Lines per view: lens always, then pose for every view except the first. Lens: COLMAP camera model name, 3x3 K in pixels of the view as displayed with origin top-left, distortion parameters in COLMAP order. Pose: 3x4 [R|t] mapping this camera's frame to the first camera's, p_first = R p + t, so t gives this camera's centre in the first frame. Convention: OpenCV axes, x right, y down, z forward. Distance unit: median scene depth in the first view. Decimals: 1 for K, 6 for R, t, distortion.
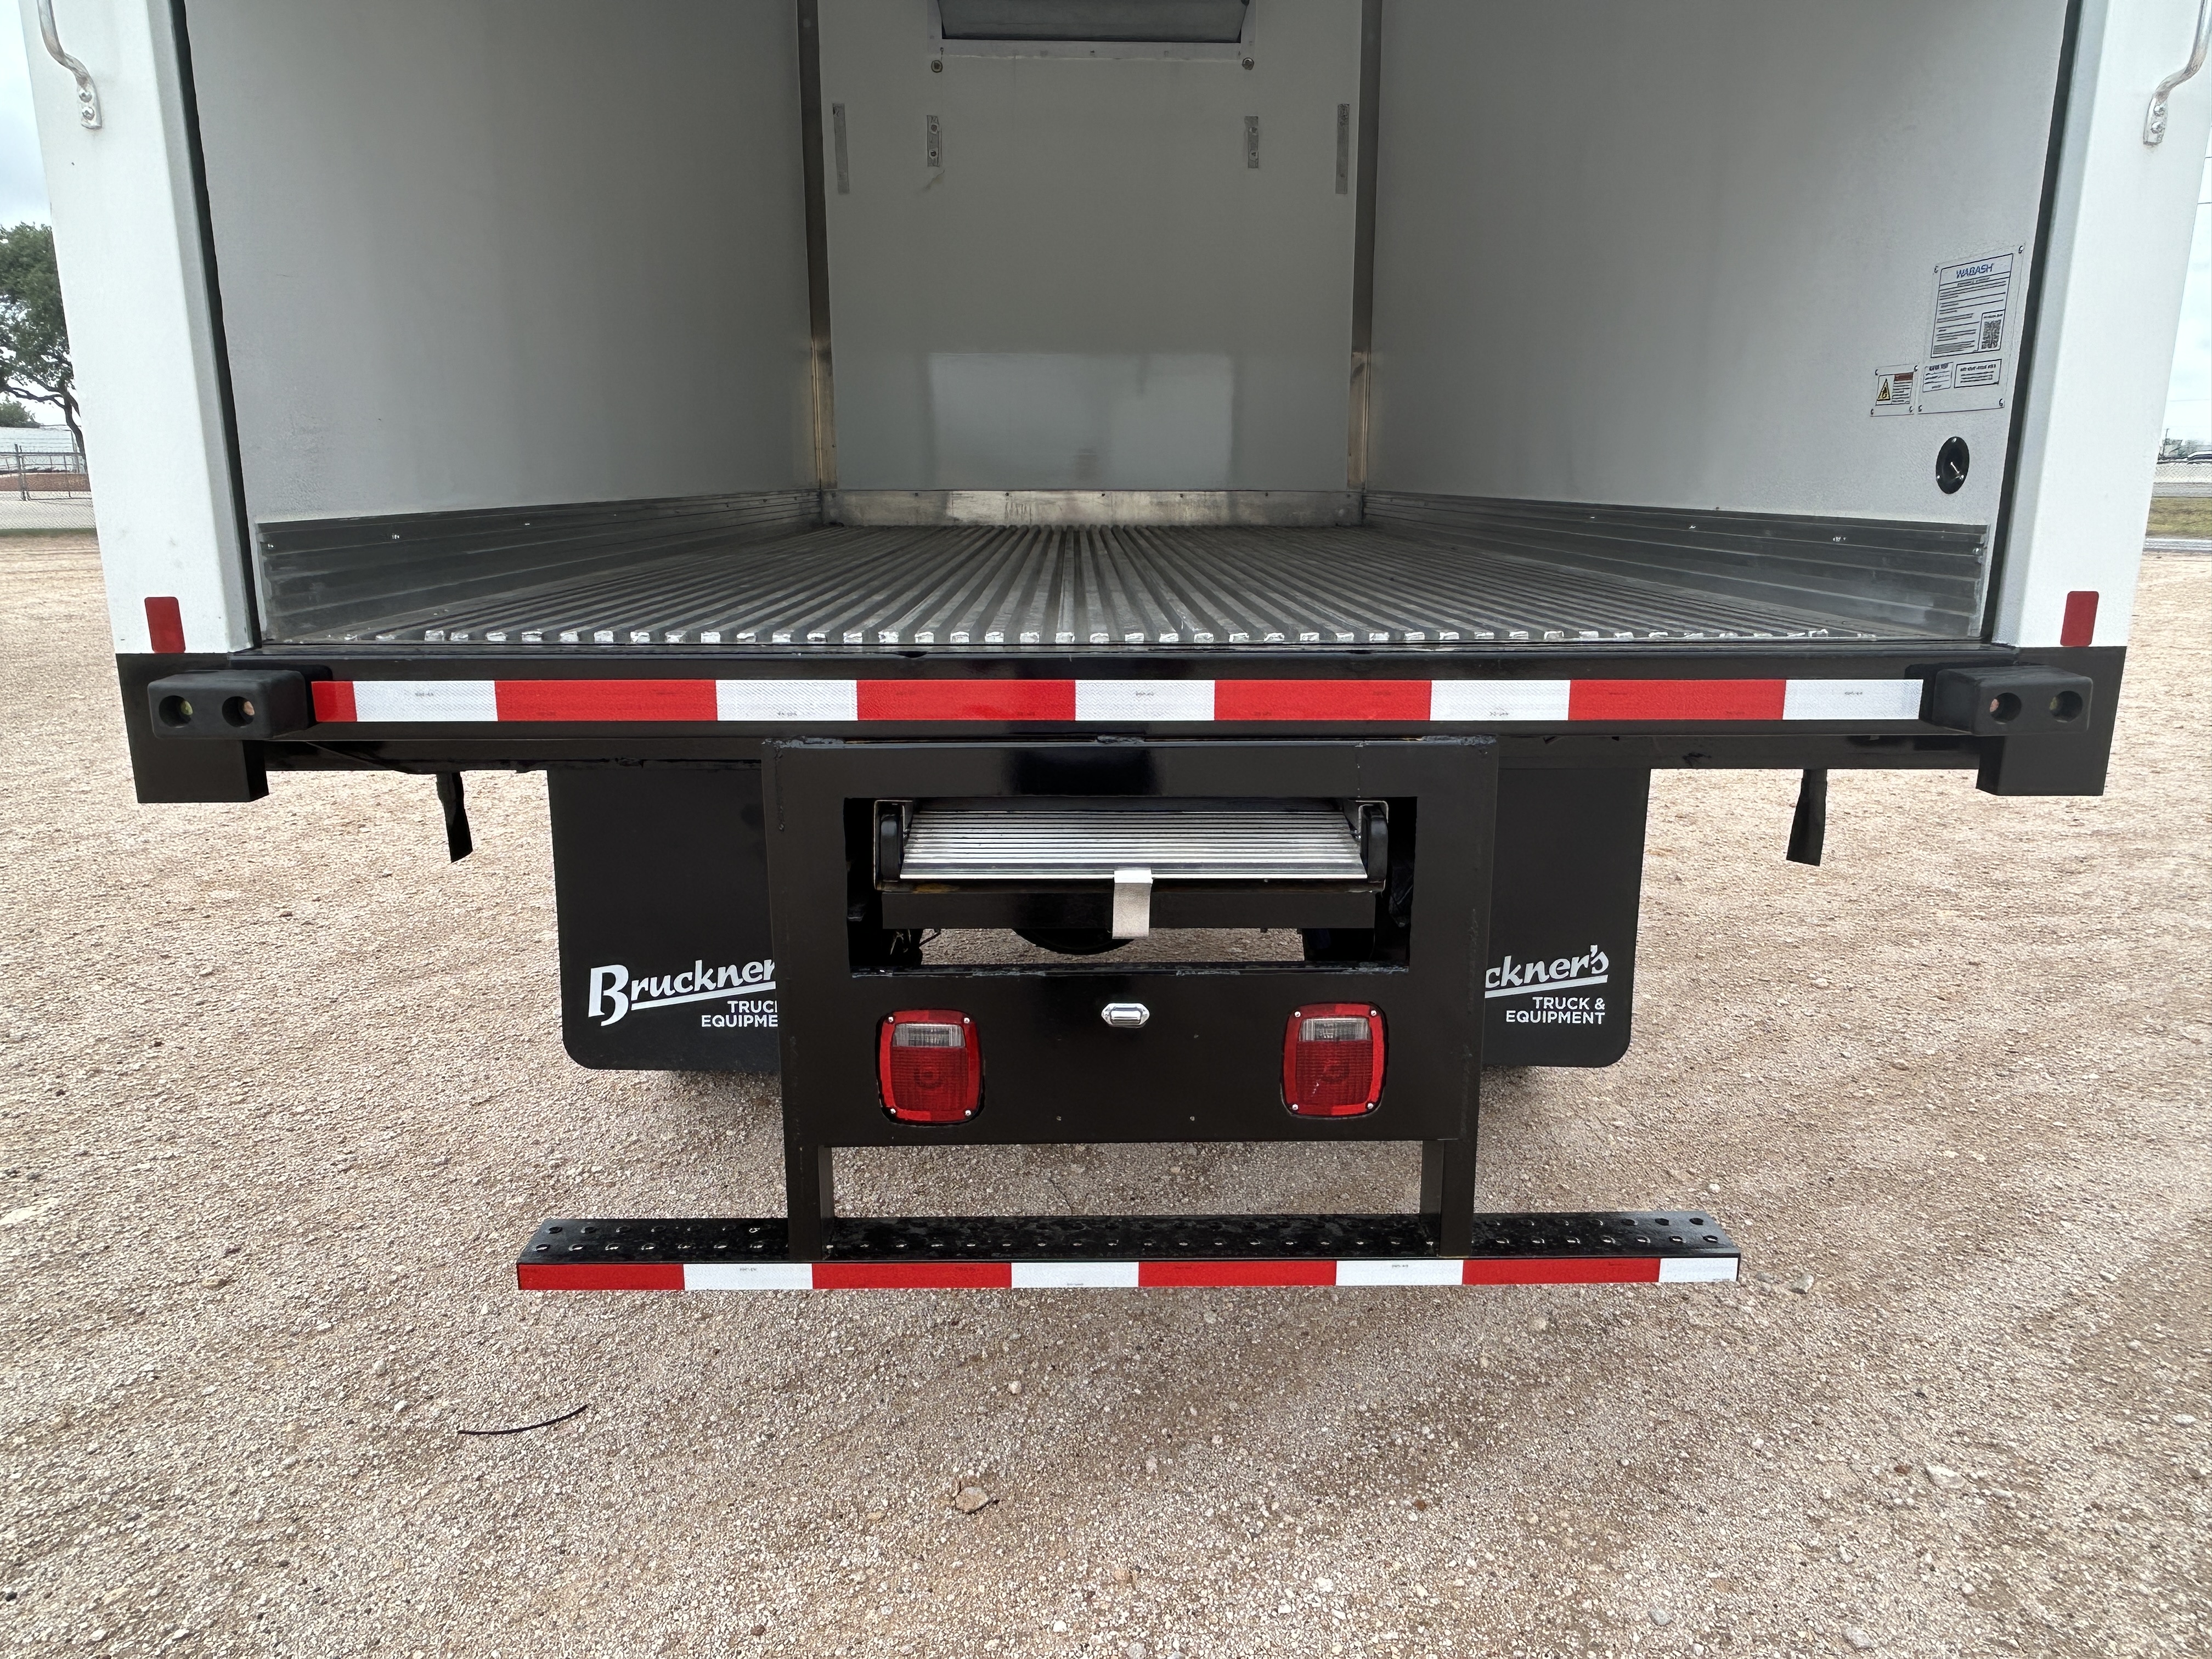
lens RADIAL K [[1482.8, 0, 1106.0], [0, 1482.8, 829.5], [0, 0, 1]] dist [-0.008084, -0.005413]
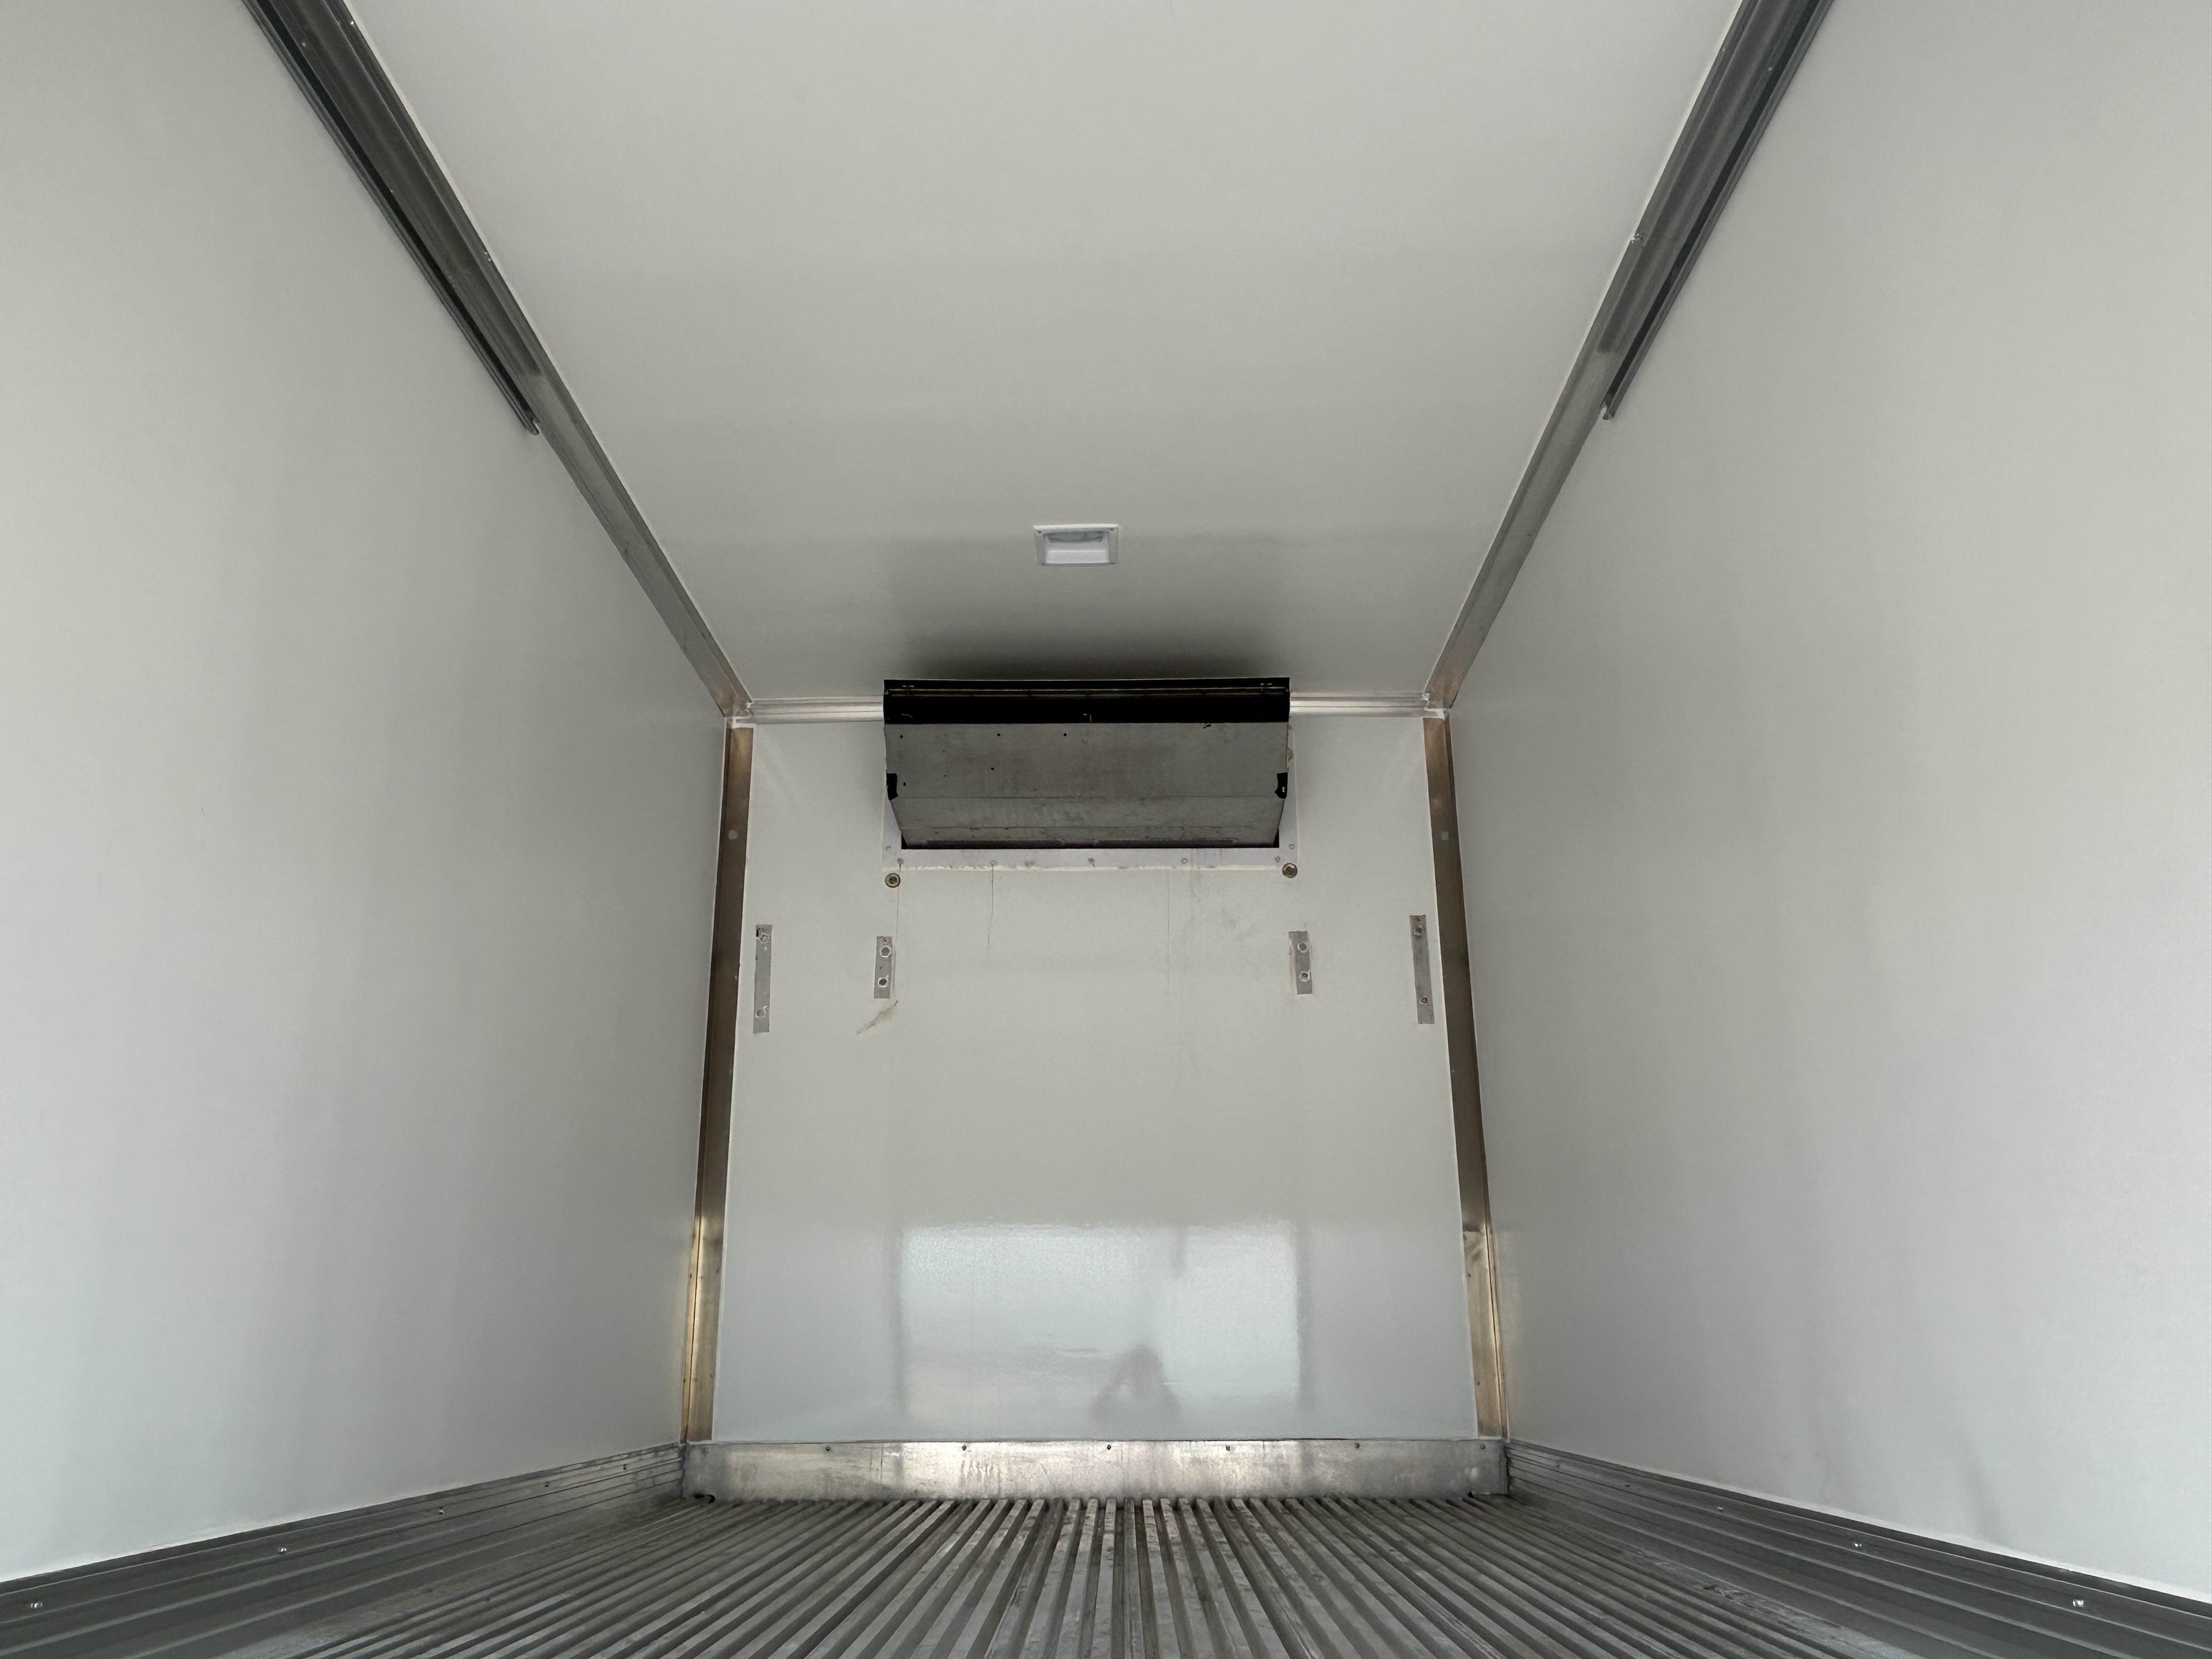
lens RADIAL K [[1605.3, 0, 1095.9], [0, 1605.3, 819.8], [0, 0, 1]] dist [0.005622, -0.091364]
pose [[0.999272, -0.018400, -0.033416, 0.021833], [-0.001725, 0.853280, -0.521450, -0.094766], [0.038108, 0.521128, 0.852627, 0.250063]]
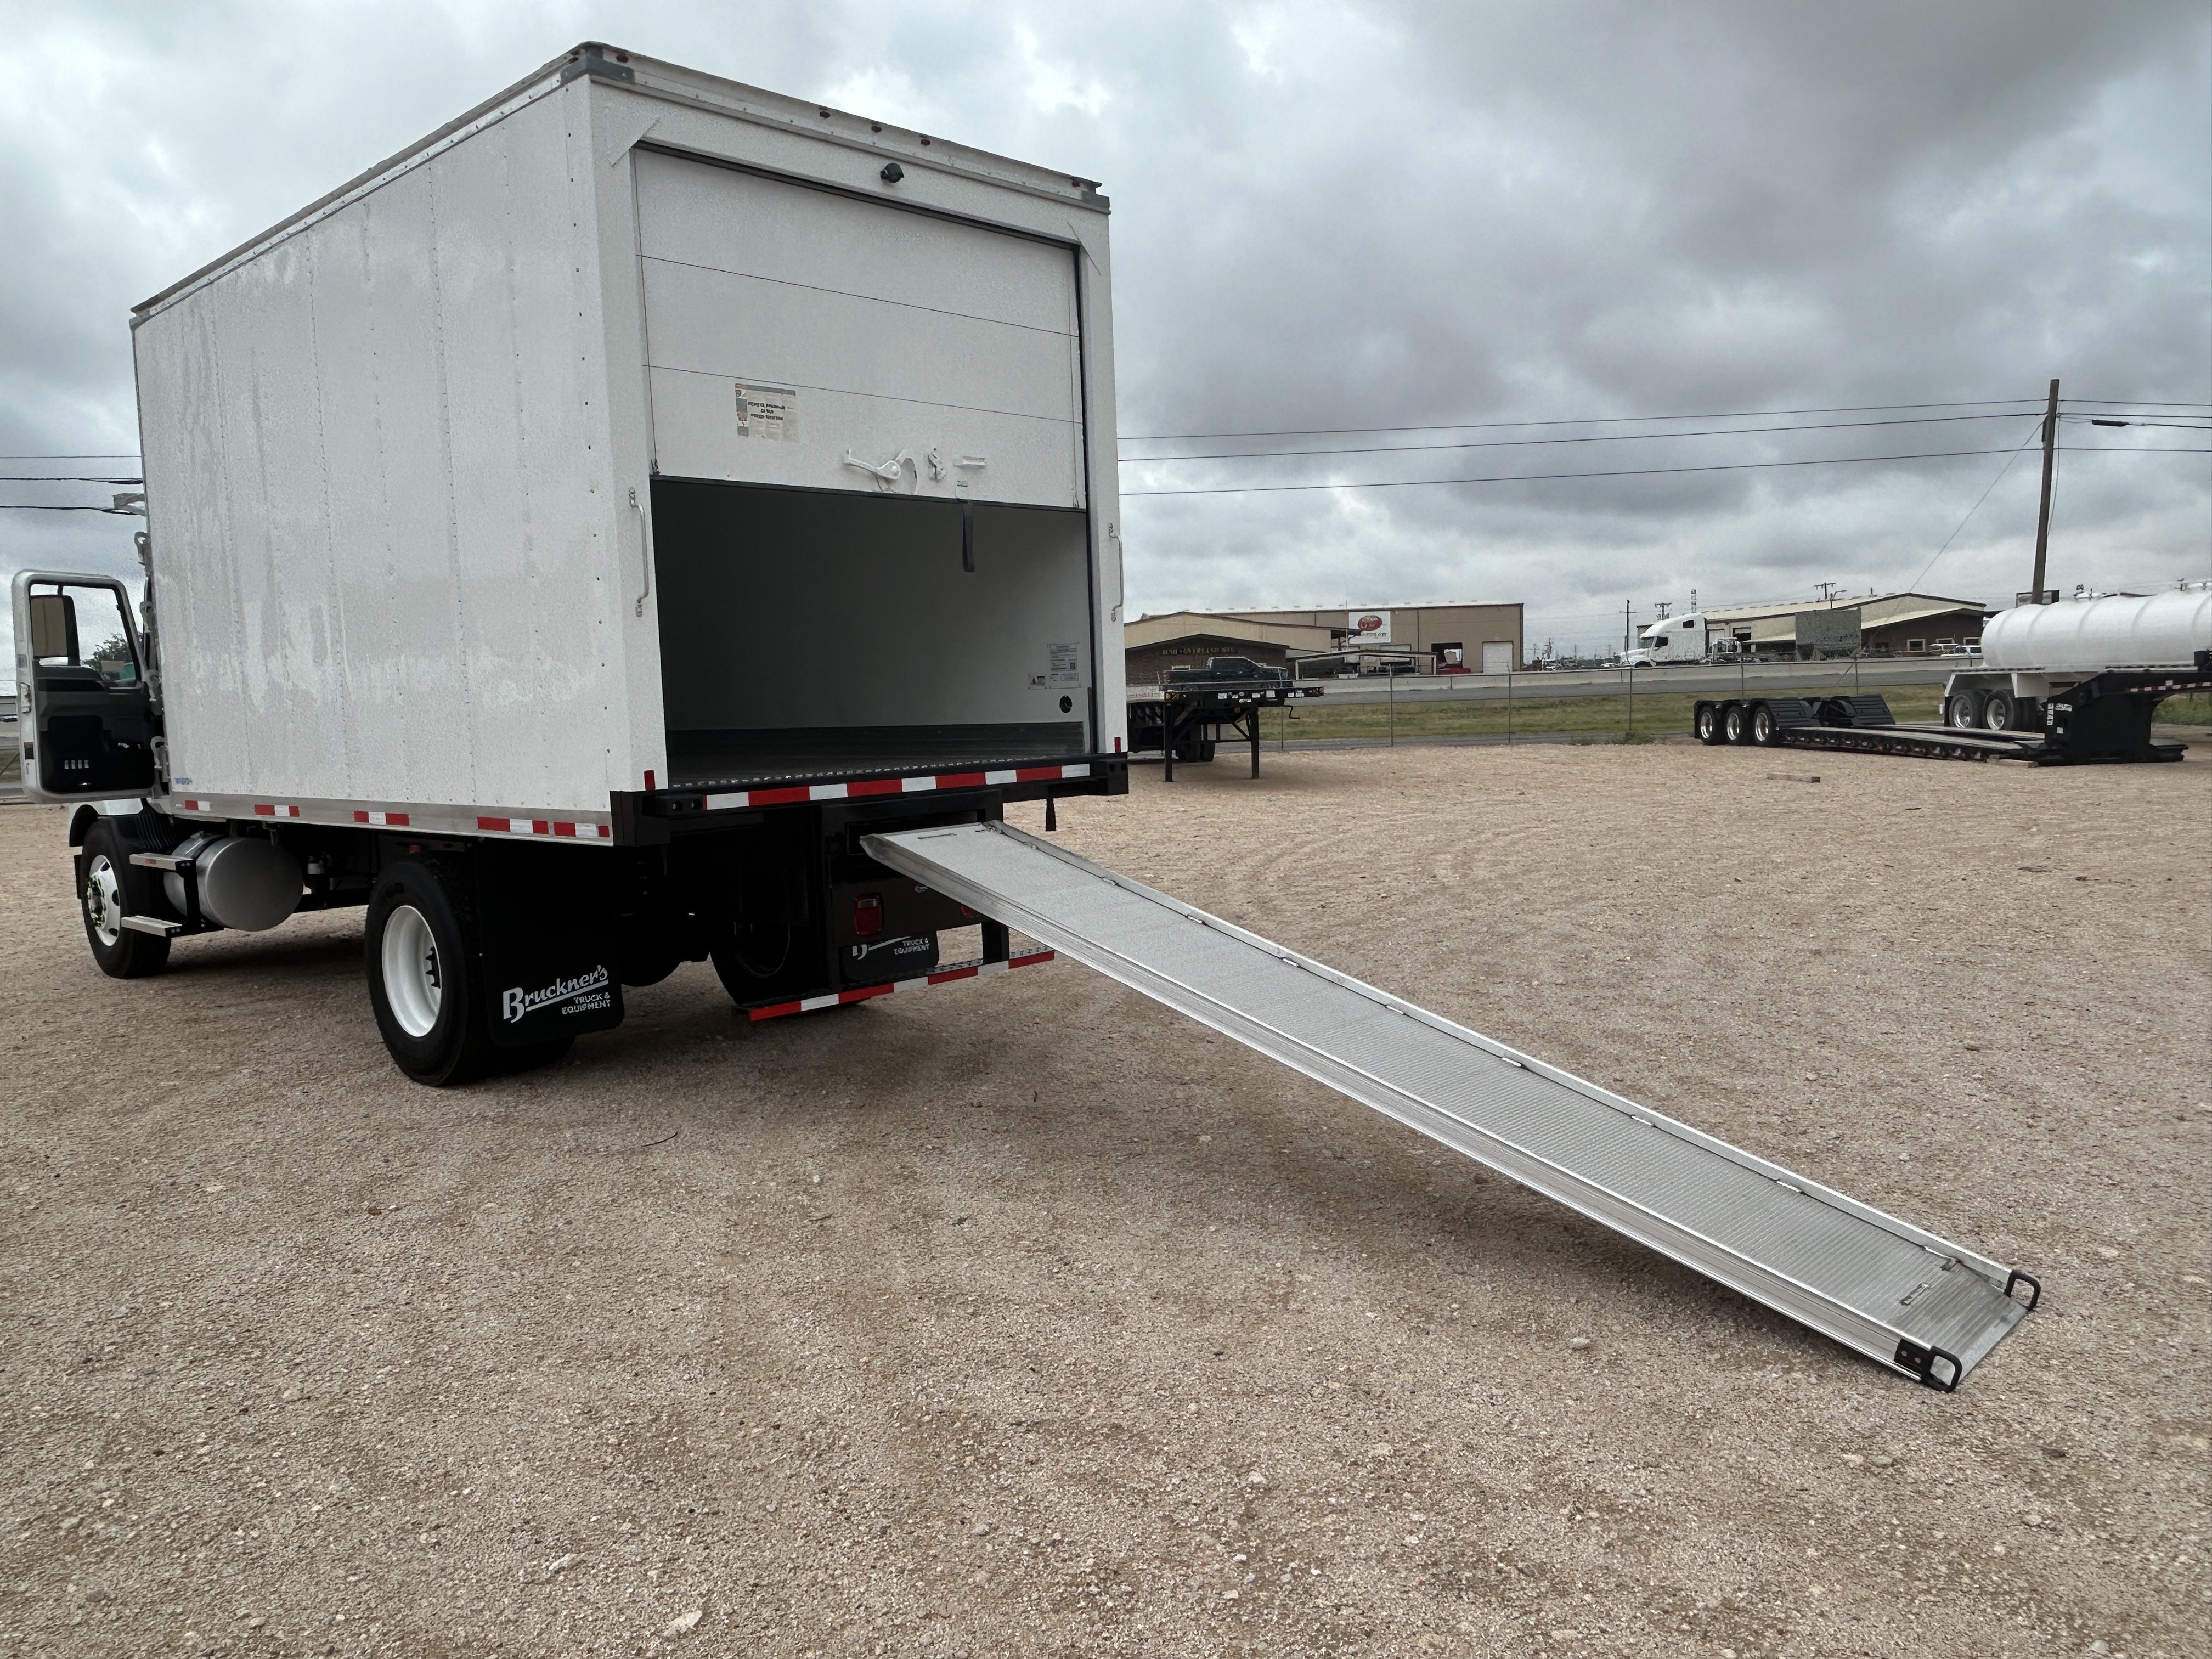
lens RADIAL K [[1604.1, 0, 1077.2], [0, 1604.1, 824.7], [0, 0, 1]] dist [0.007781, -0.089757]
pose [[0.714918, -0.085480, 0.693963, -1.238292], [0.200454, 0.975895, -0.086299, 0.211620], [-0.669858, 0.200805, 0.714820, -0.977209]]
